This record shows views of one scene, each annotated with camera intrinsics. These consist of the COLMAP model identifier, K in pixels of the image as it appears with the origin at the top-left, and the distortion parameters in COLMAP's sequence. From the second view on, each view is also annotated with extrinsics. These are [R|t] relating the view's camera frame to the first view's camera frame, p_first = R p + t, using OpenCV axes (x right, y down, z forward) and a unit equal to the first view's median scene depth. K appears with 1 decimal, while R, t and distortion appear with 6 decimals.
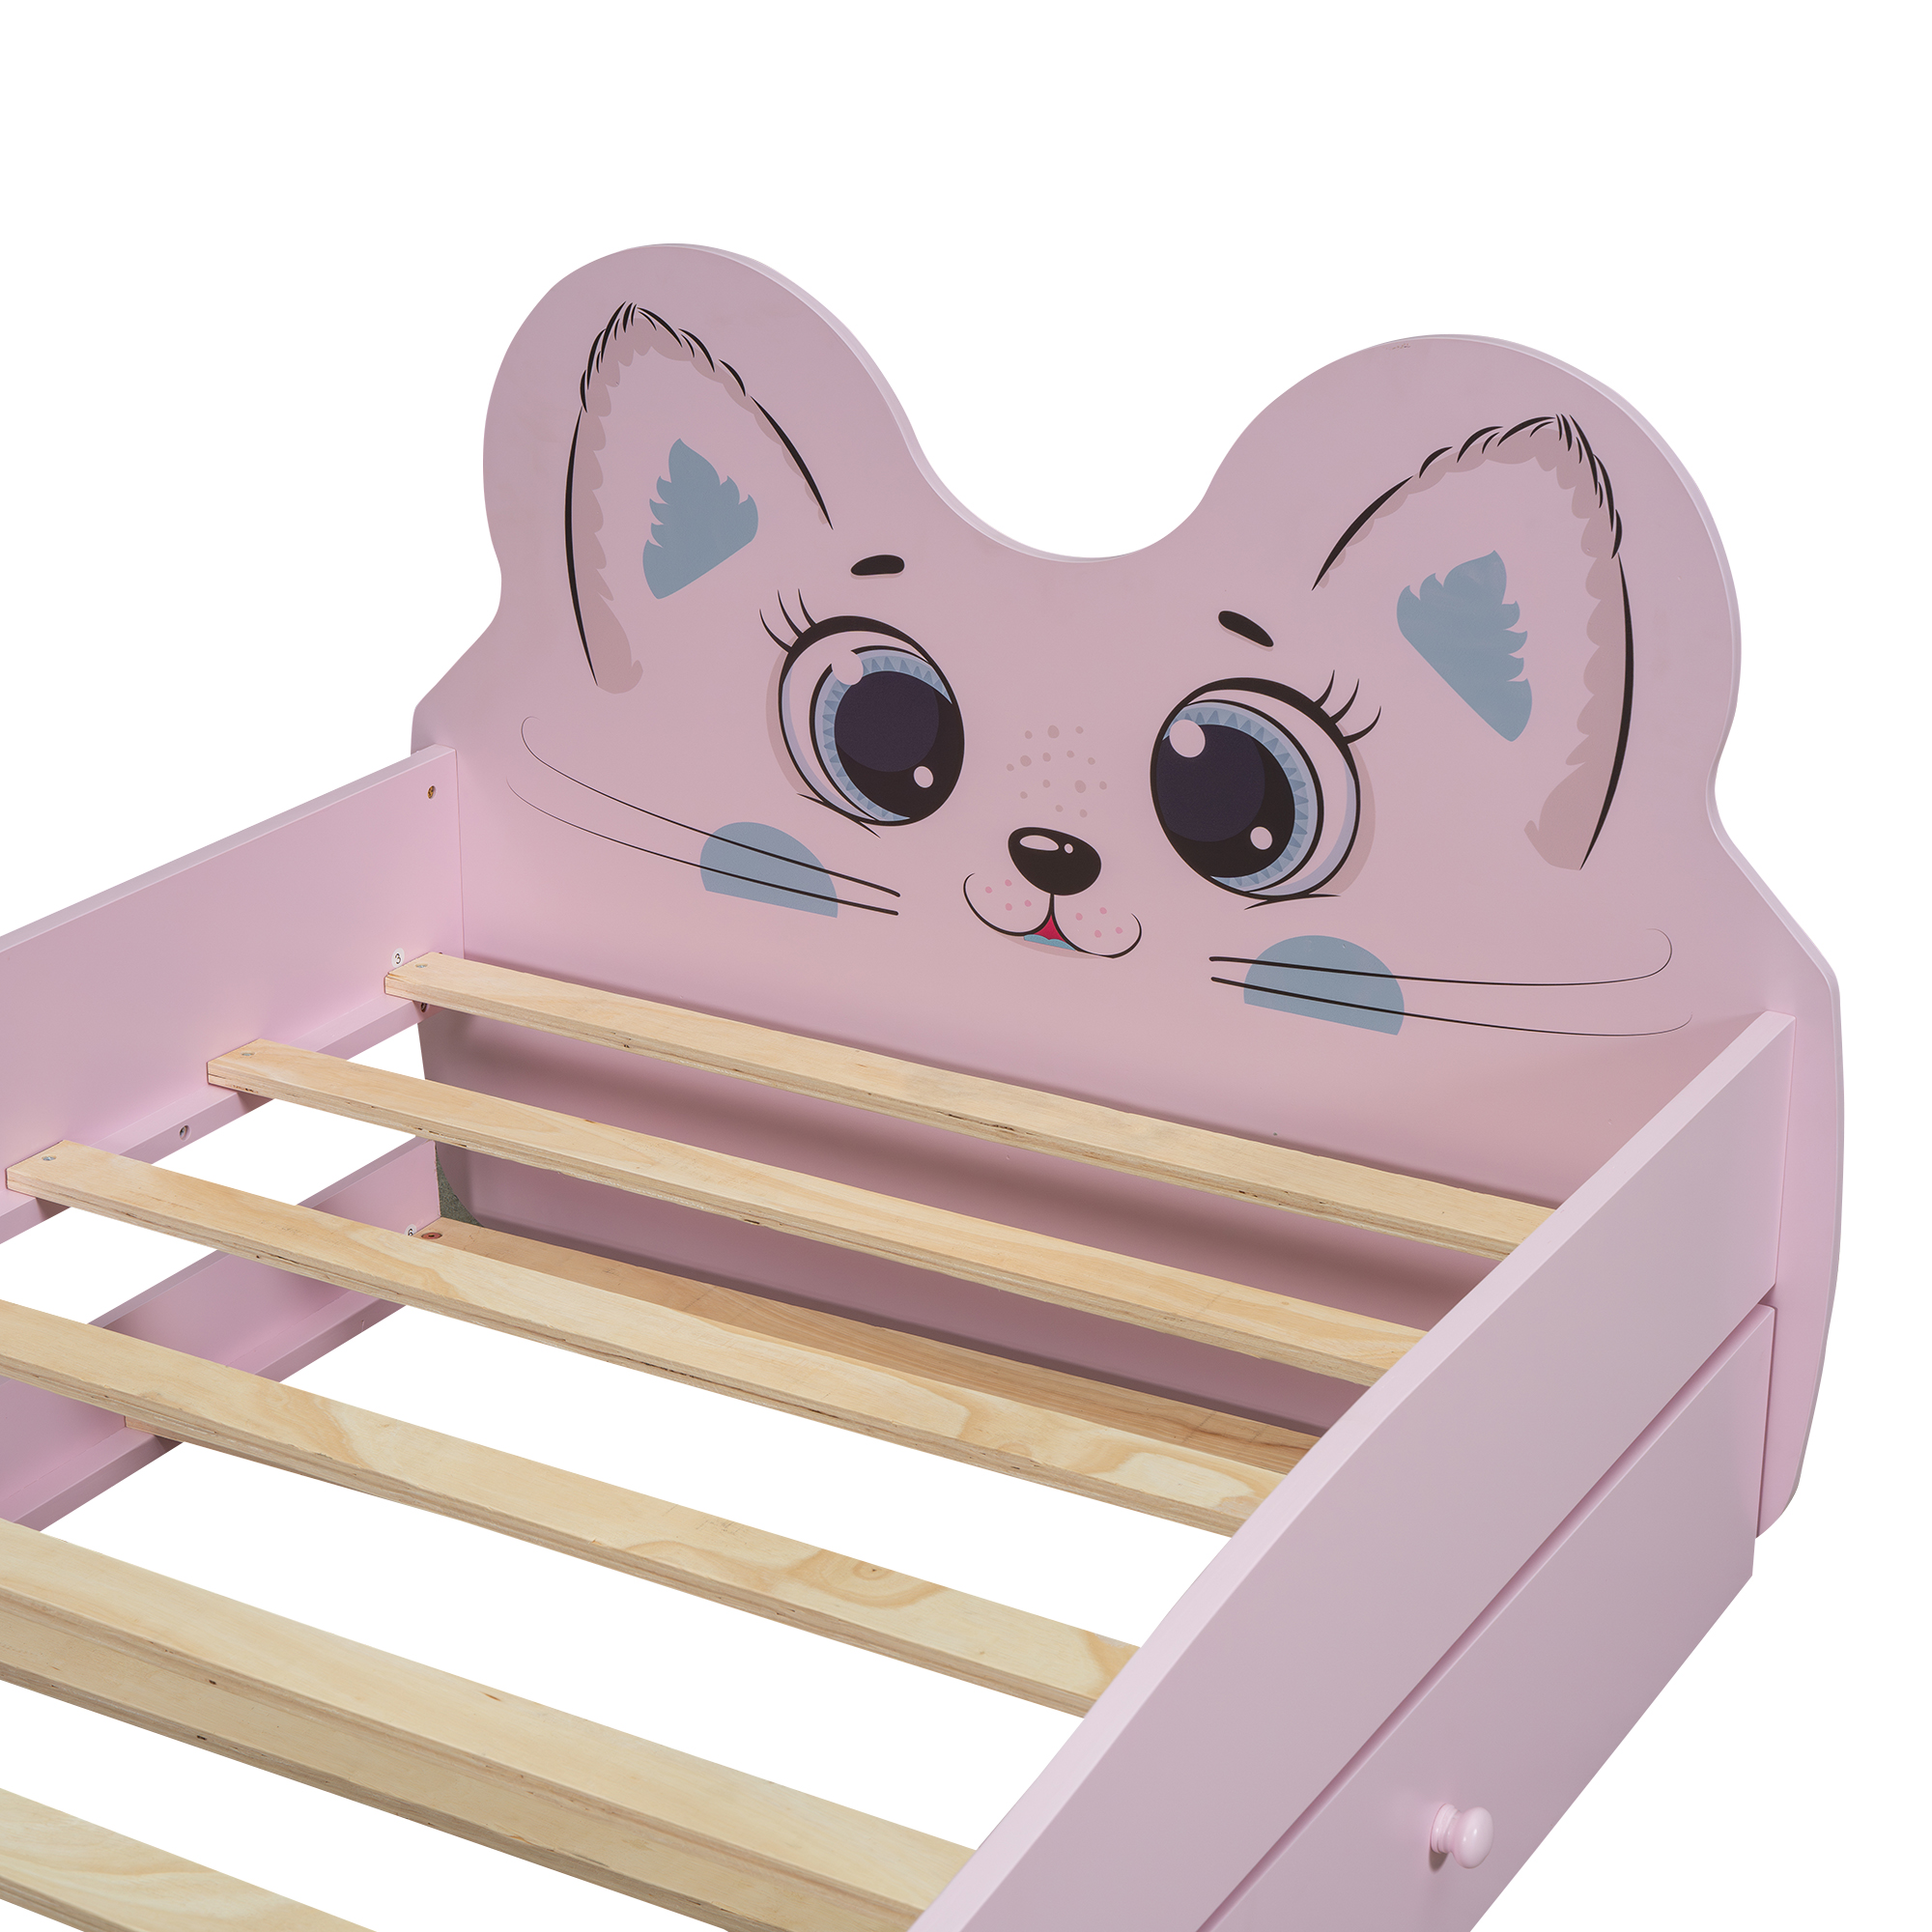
lens RADIAL K [[3991.2, 0, 1009.9], [0, 3991.2, 1004.4], [0, 0, 1]] dist [-0.022764, 0.000000]
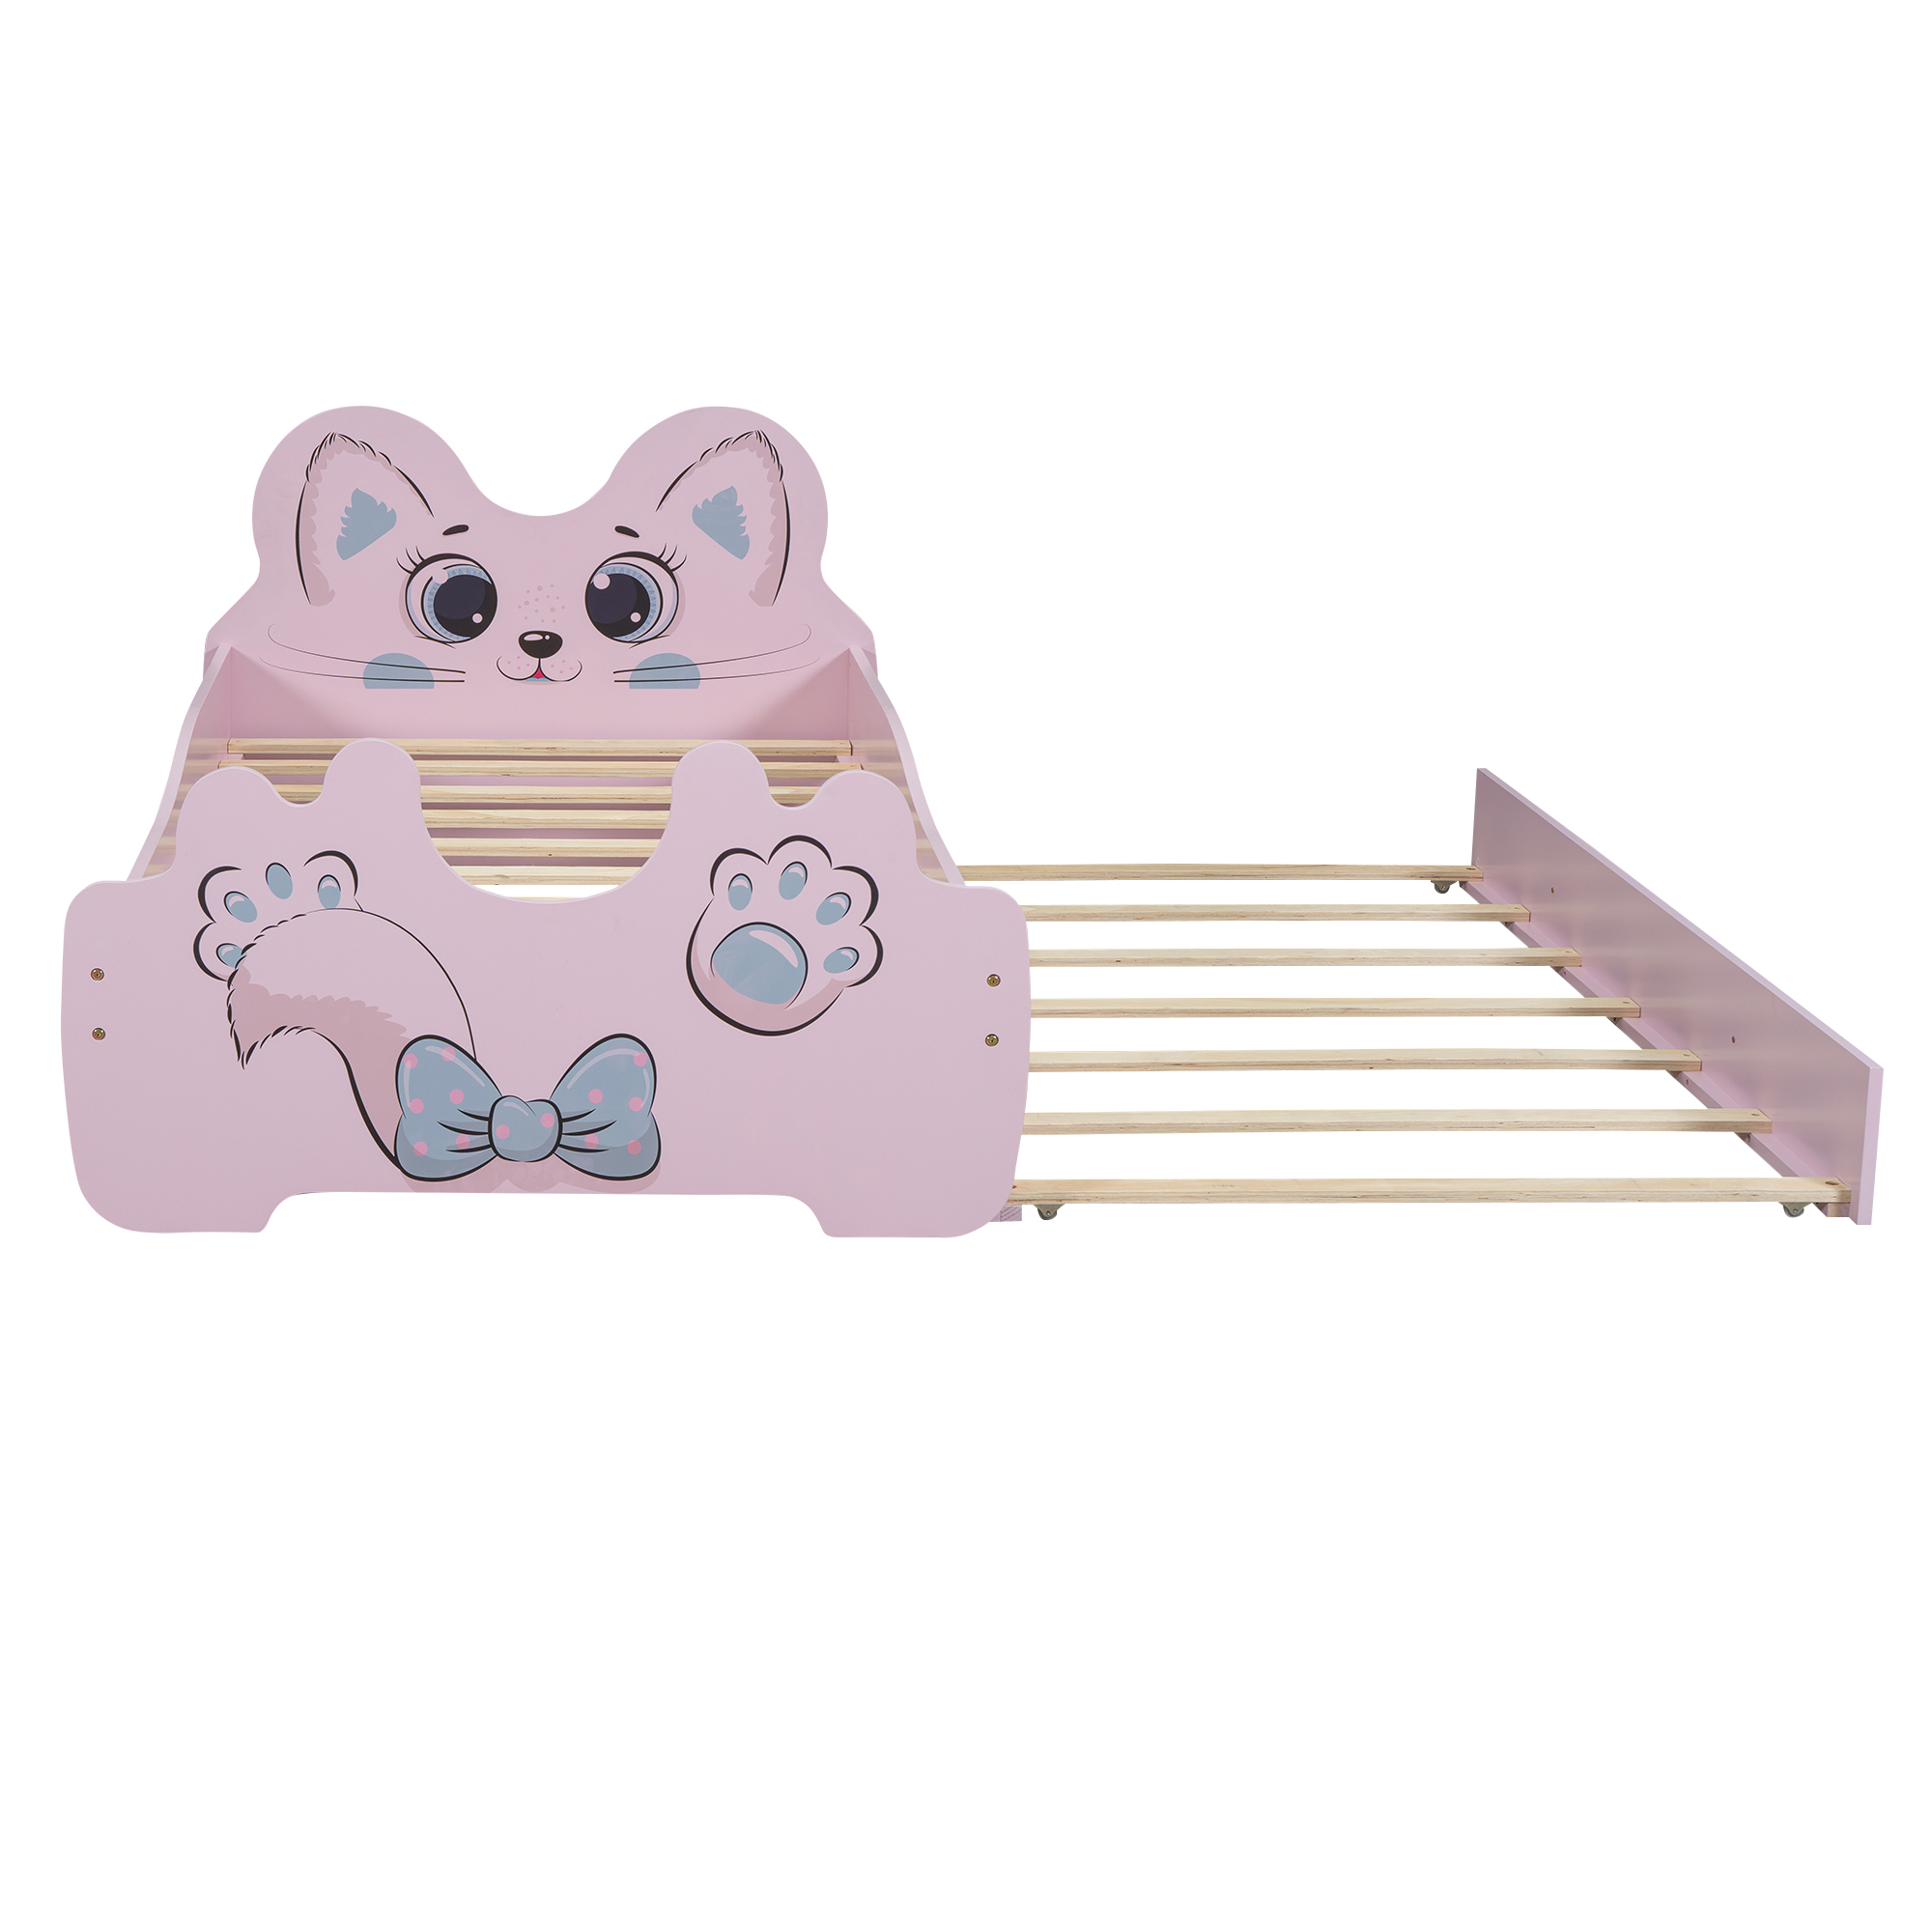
lens RADIAL K [[3991.2, 0, 563.5], [0, 3991.2, 1028.0], [0, 0, 1]] dist [-0.022764, 0.000000]
pose [[0.861760, -0.122609, 0.492277, -1.195836], [0.186968, 0.978810, -0.083510, 0.396358], [-0.471607, 0.164005, 0.866423, -1.064725]]
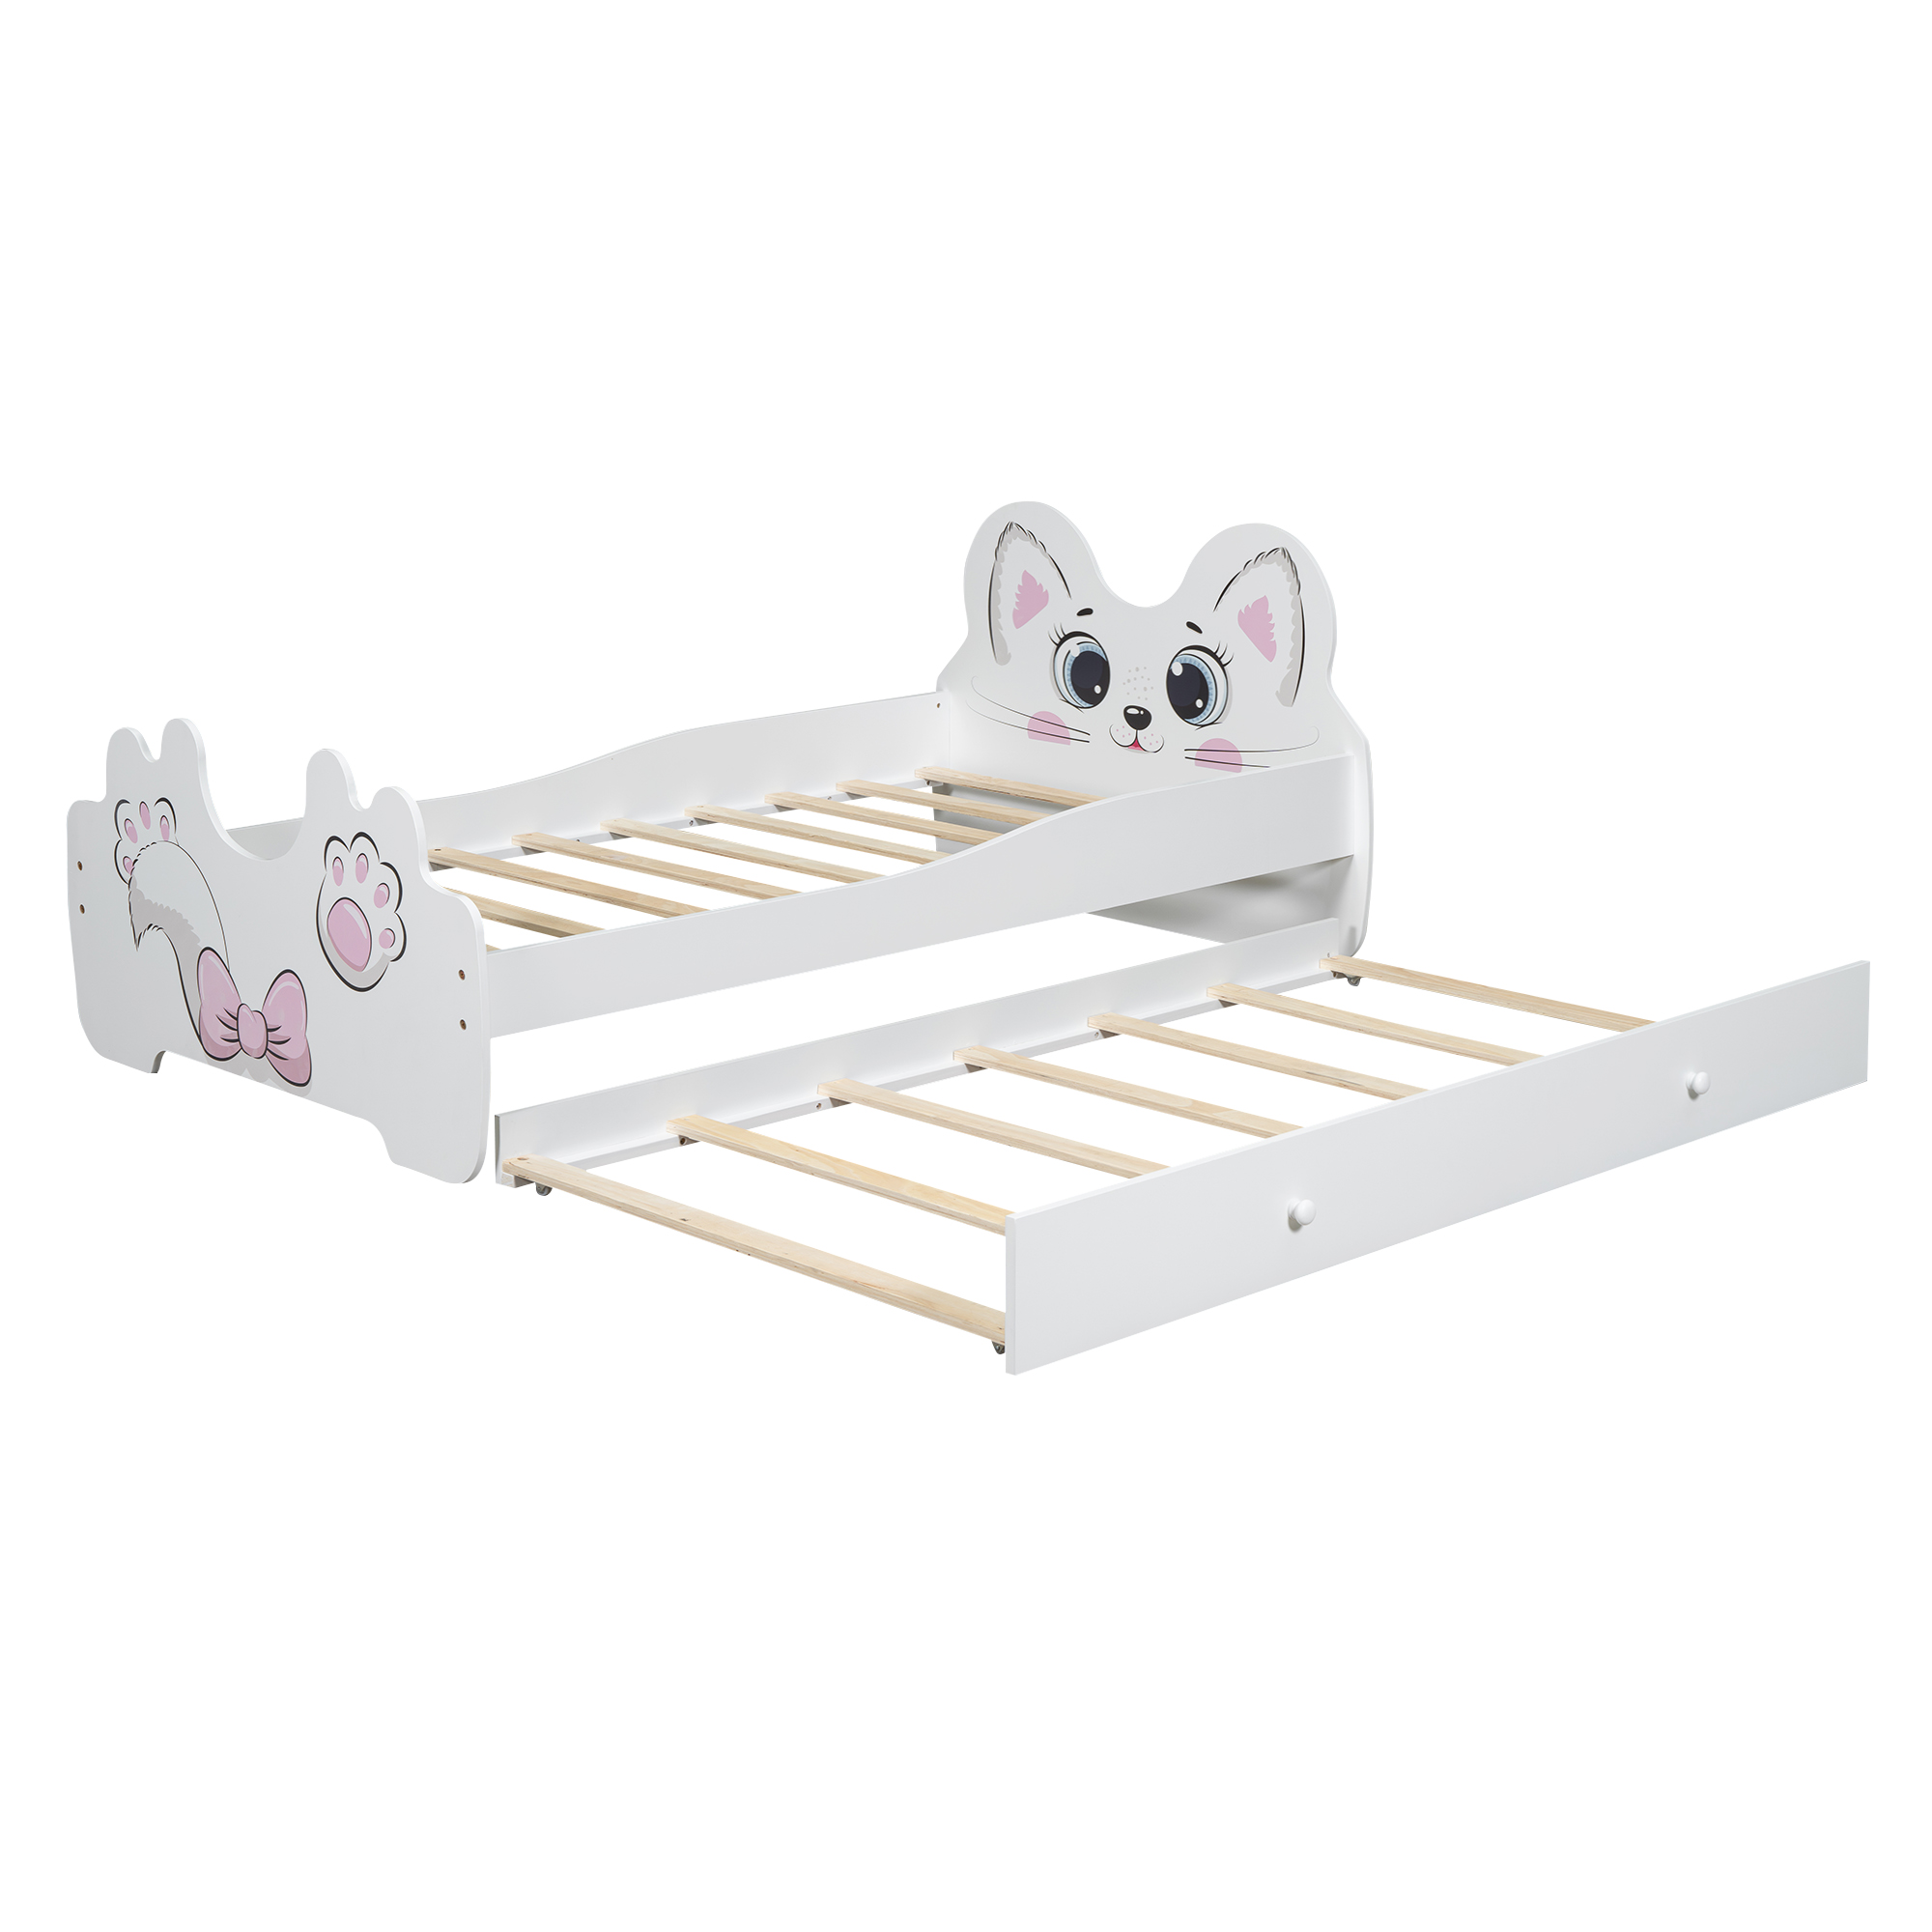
lens RADIAL K [[3487.4, 0, 957.8], [0, 3487.4, 949.6], [0, 0, 1]] dist [-0.059178, 0.000000]
pose [[0.963792, 0.060748, -0.259644, 0.532491], [-0.101458, 0.984011, -0.146386, 0.492868], [0.246600, 0.167429, 0.954545, -1.329487]]
